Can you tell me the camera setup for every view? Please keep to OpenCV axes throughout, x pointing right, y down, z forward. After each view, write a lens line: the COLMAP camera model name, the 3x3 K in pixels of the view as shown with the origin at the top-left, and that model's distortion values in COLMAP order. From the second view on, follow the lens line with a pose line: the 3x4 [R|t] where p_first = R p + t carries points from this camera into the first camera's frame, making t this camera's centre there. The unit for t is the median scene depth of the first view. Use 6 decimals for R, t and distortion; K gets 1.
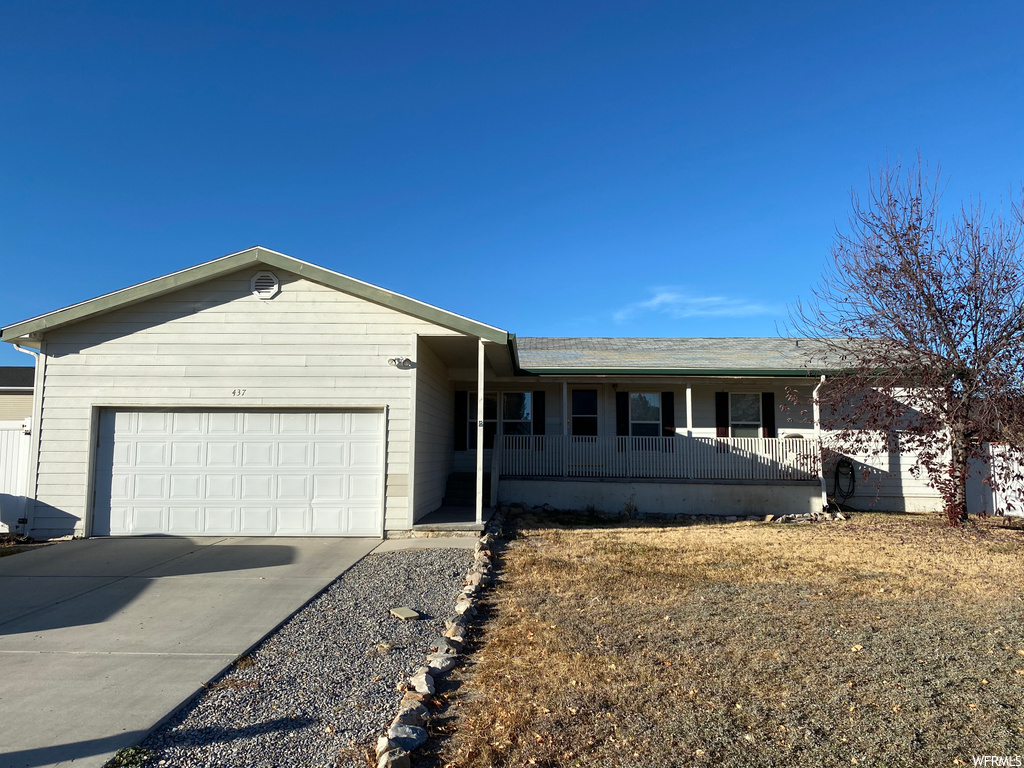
lens RADIAL K [[783.1, 0, 515.9], [0, 783.1, 380.3], [0, 0, 1]] dist [-0.006337, 0.029591]
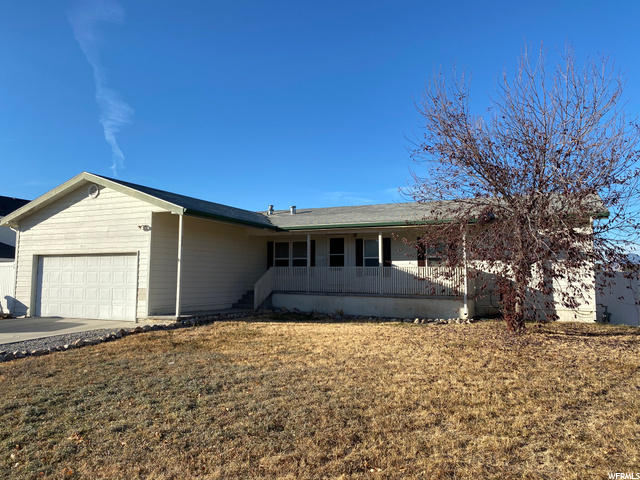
lens RADIAL K [[489.4, 0, 321.5], [0, 489.4, 240.5], [0, 0, 1]] dist [-0.006337, 0.029591]
pose [[0.916258, -0.031492, -0.399348, 0.682143], [0.036222, 0.999335, 0.004301, 0.017585], [0.398947, -0.018406, 0.916789, 0.106558]]
